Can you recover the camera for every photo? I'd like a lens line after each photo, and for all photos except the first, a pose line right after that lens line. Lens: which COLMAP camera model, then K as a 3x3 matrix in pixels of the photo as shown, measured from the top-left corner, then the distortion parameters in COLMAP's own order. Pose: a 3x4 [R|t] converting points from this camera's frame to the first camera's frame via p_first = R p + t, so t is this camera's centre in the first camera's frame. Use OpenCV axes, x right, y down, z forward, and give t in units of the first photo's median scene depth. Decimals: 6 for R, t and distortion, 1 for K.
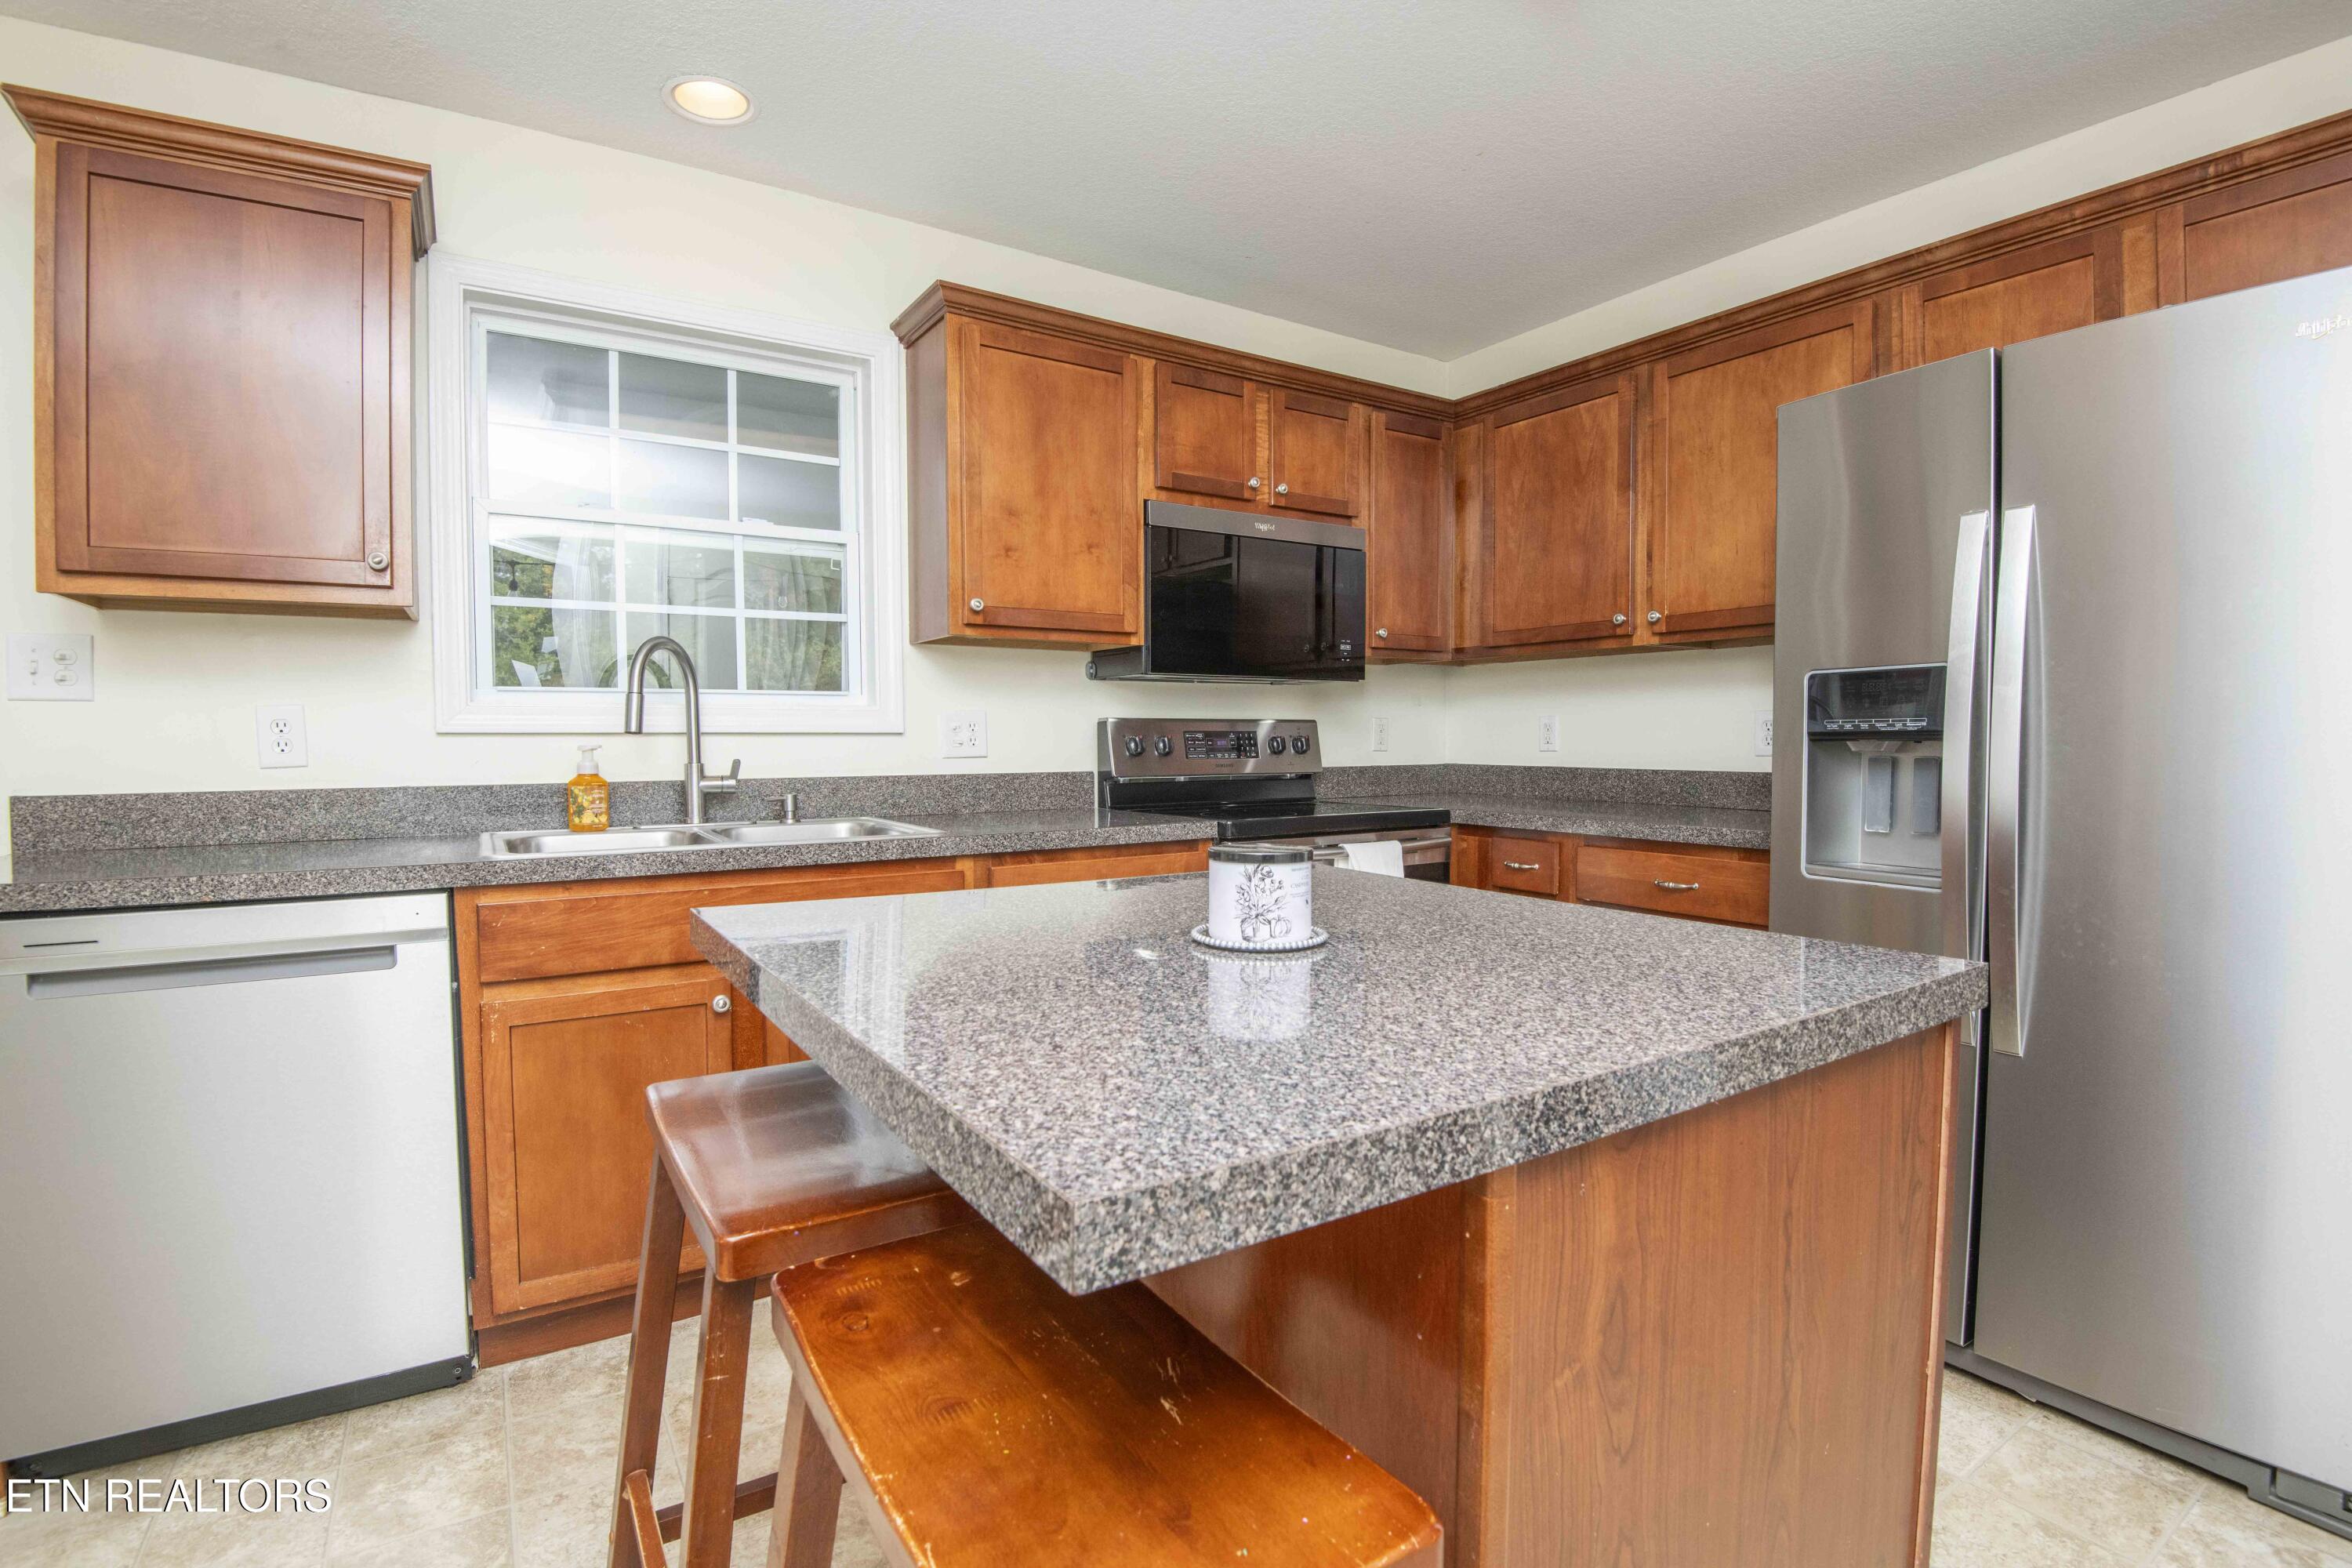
lens RADIAL K [[1085.1, 0, 1183.3], [0, 1085.1, 780.8], [0, 0, 1]] dist [-0.006607, -0.022667]
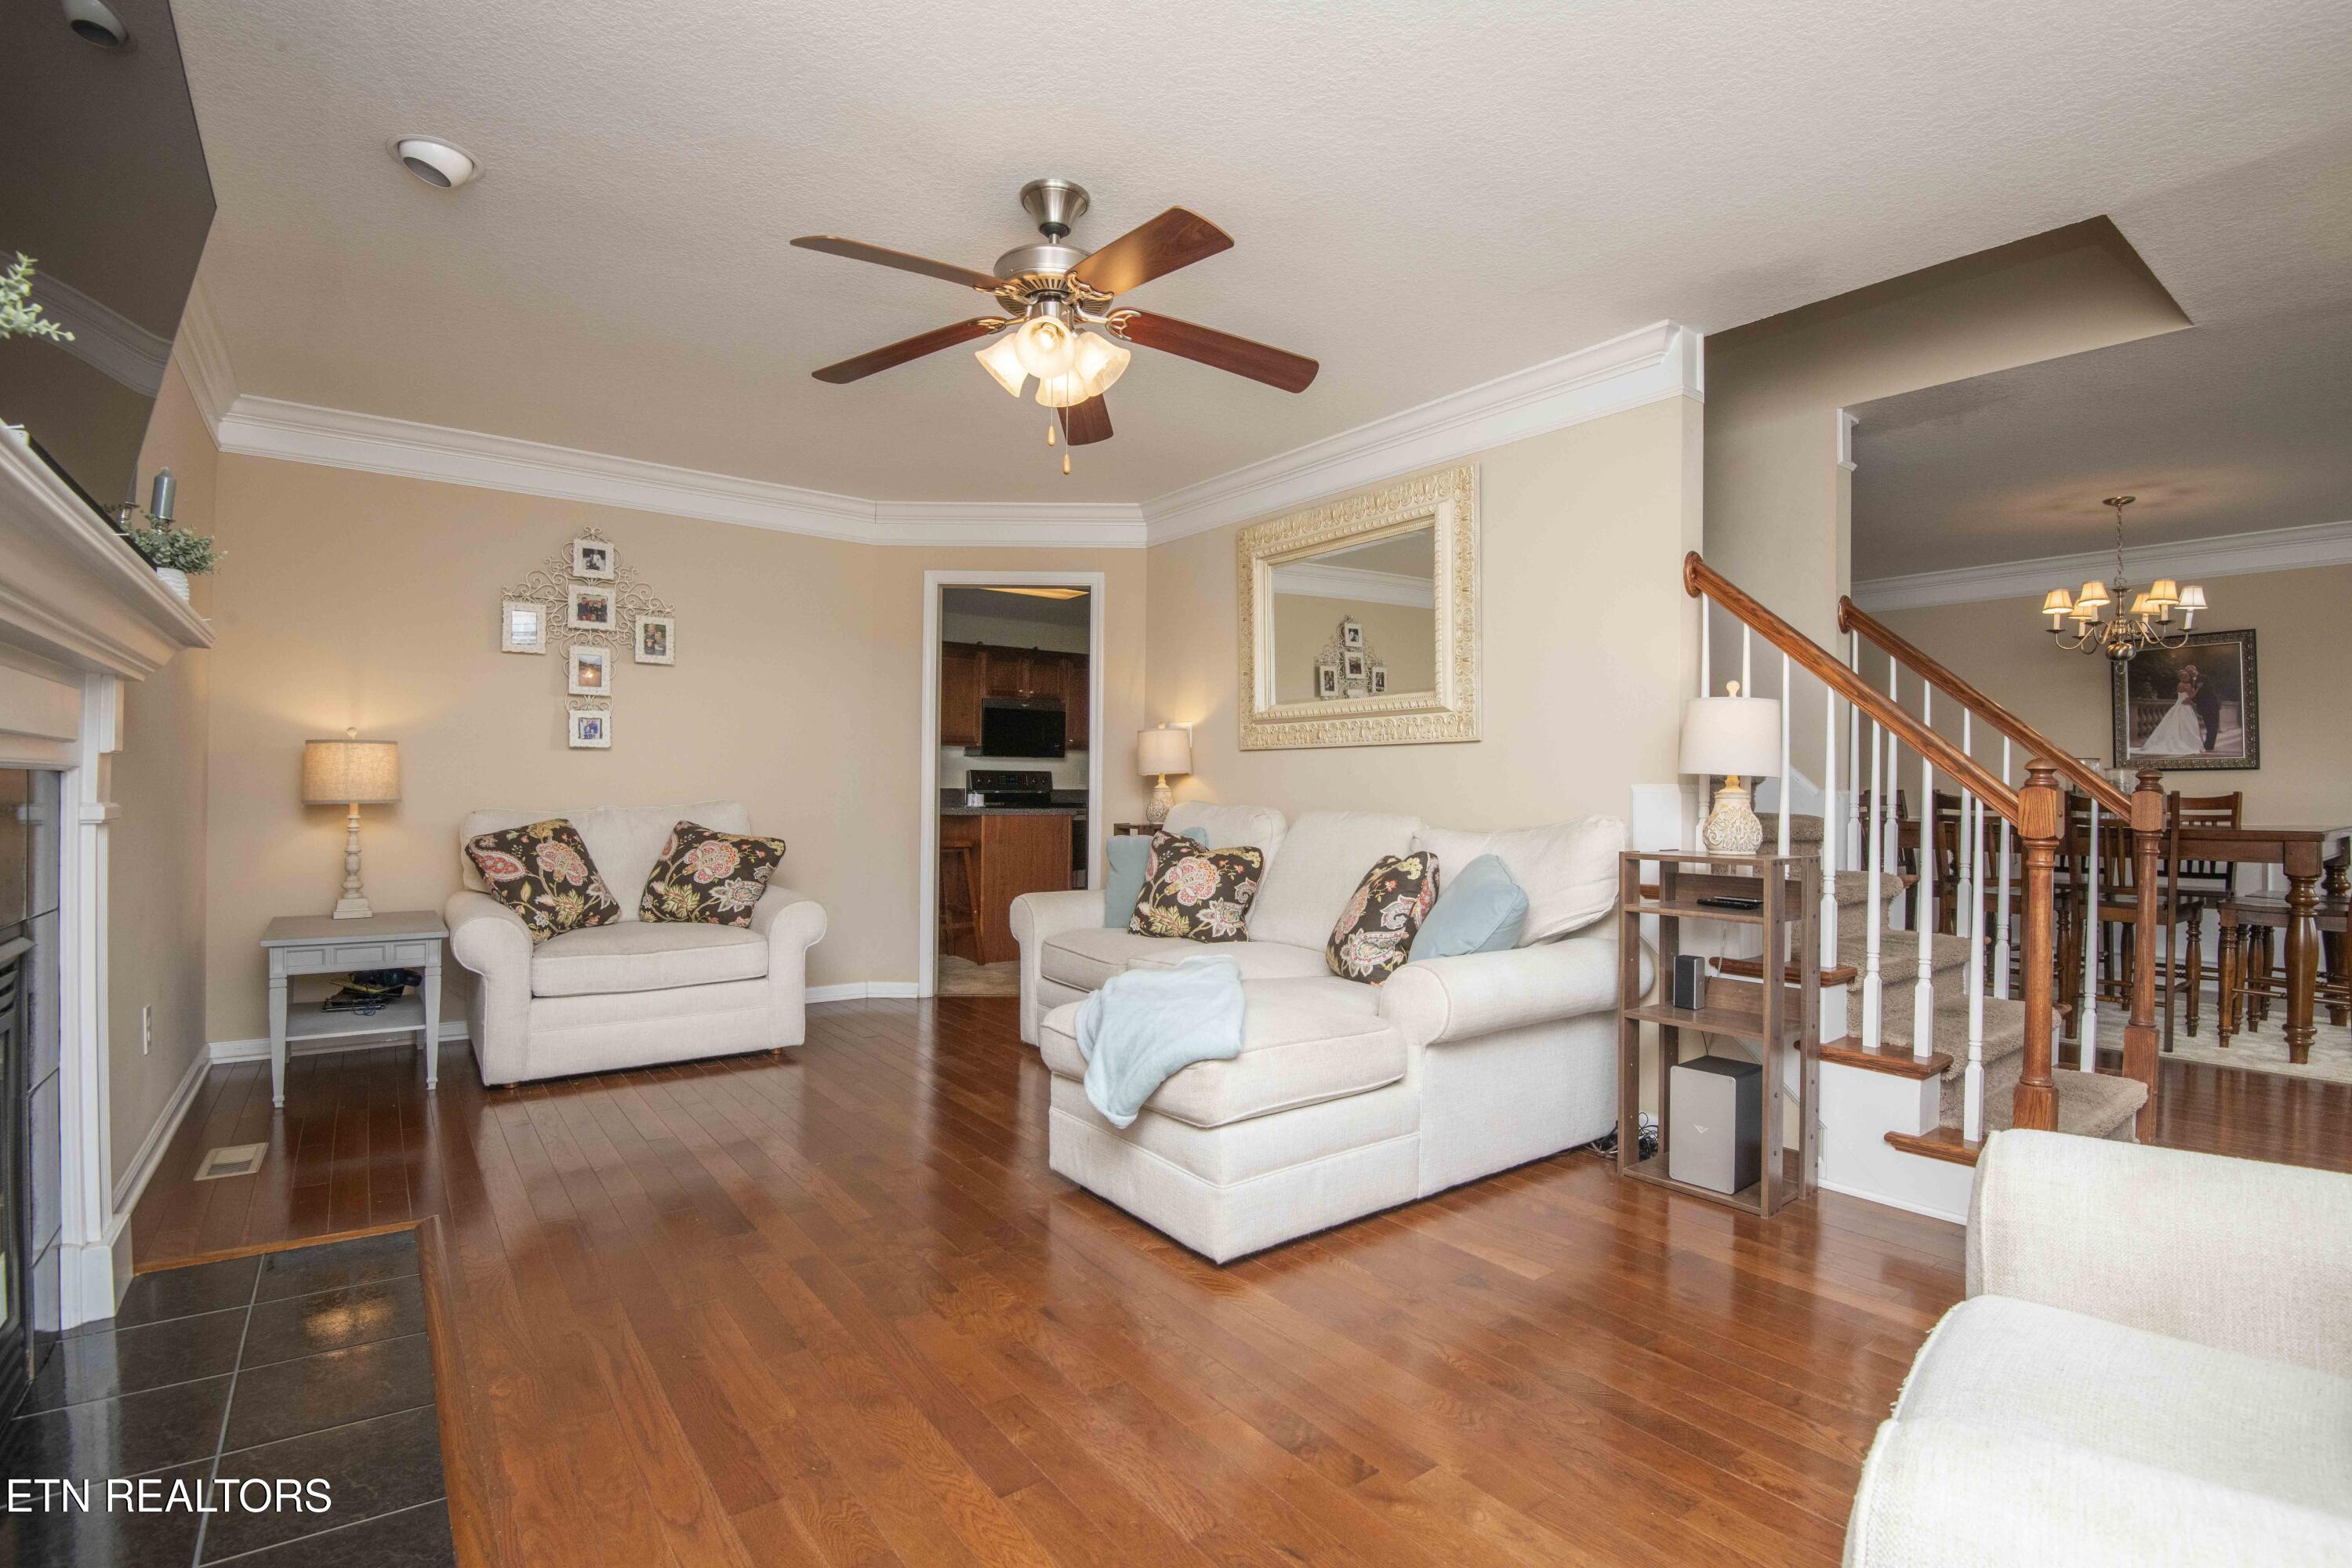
lens RADIAL K [[1085.1, 0, 1183.3], [0, 1085.1, 780.8], [0, 0, 1]] dist [-0.006607, -0.022667]
pose [[0.997217, 0.014960, 0.073043, 0.331813], [-0.011744, 0.998951, -0.044257, 0.115966], [-0.073628, 0.043276, 0.996346, -2.258482]]
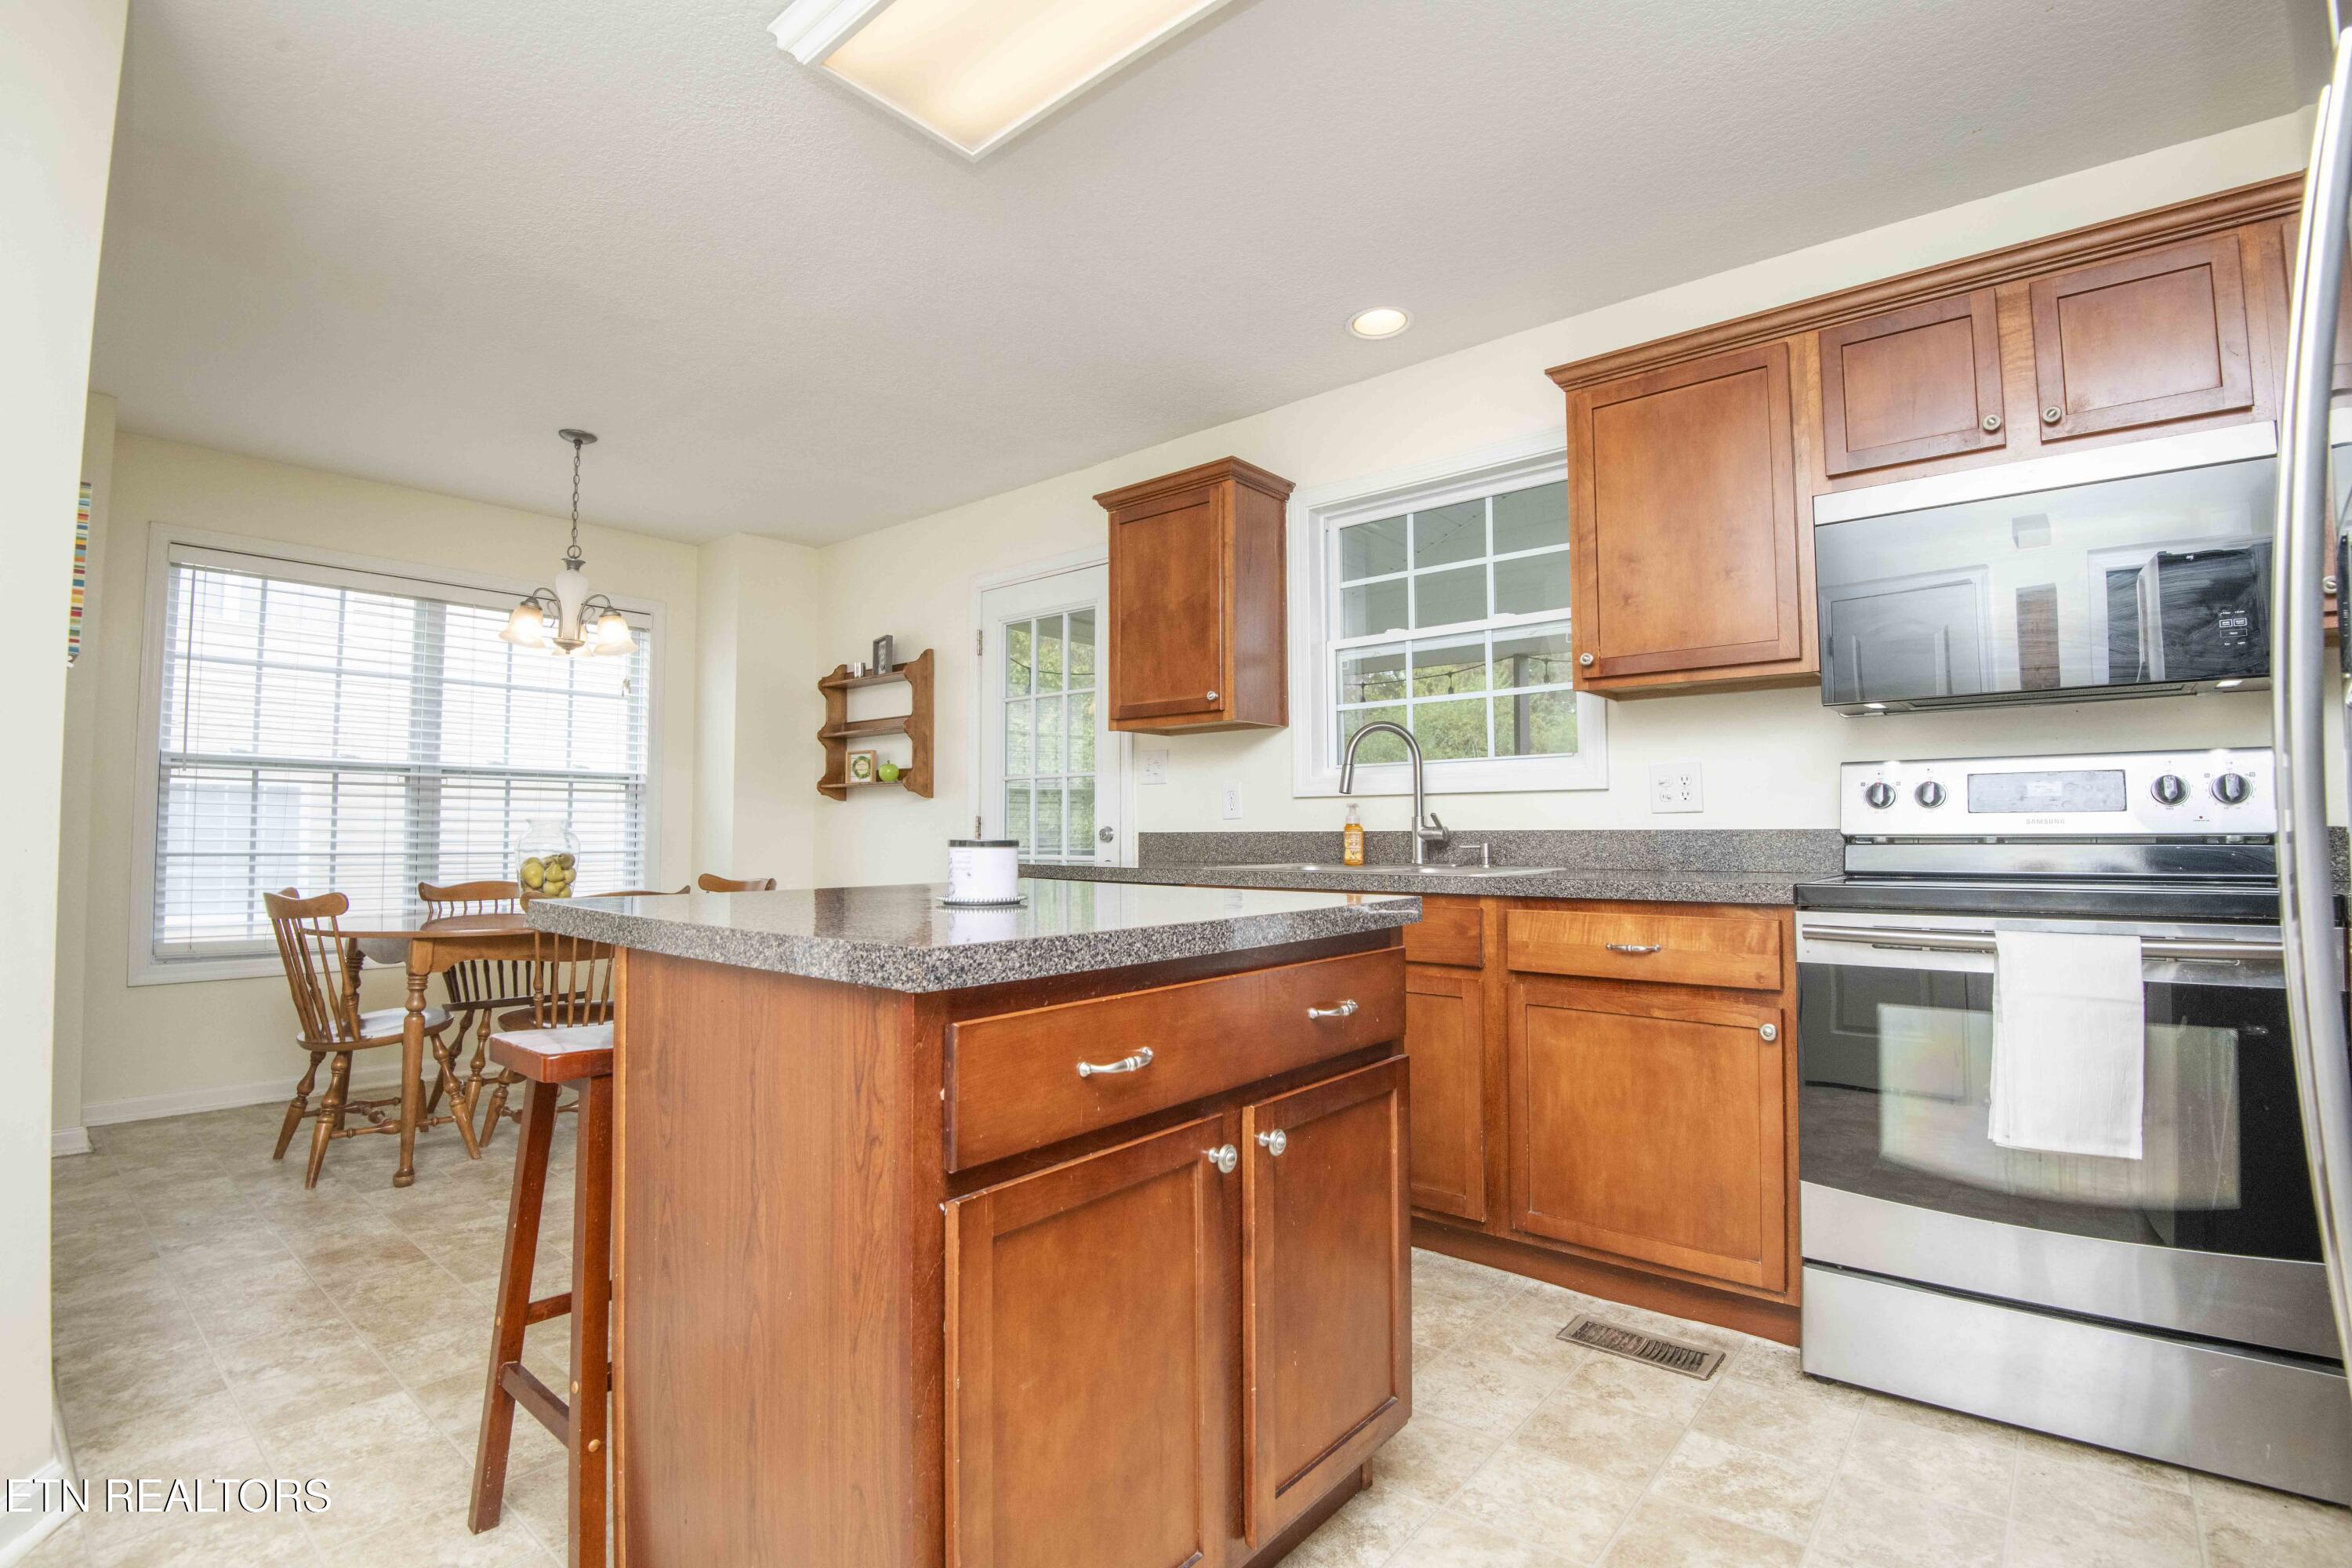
lens RADIAL K [[1085.1, 0, 1183.3], [0, 1085.1, 780.8], [0, 0, 1]] dist [-0.006607, -0.022667]
pose [[0.291303, -0.043443, -0.955644, 0.636282], [-0.035407, 0.997794, -0.056151, 0.021341], [0.955975, 0.050193, 0.289122, 0.330383]]
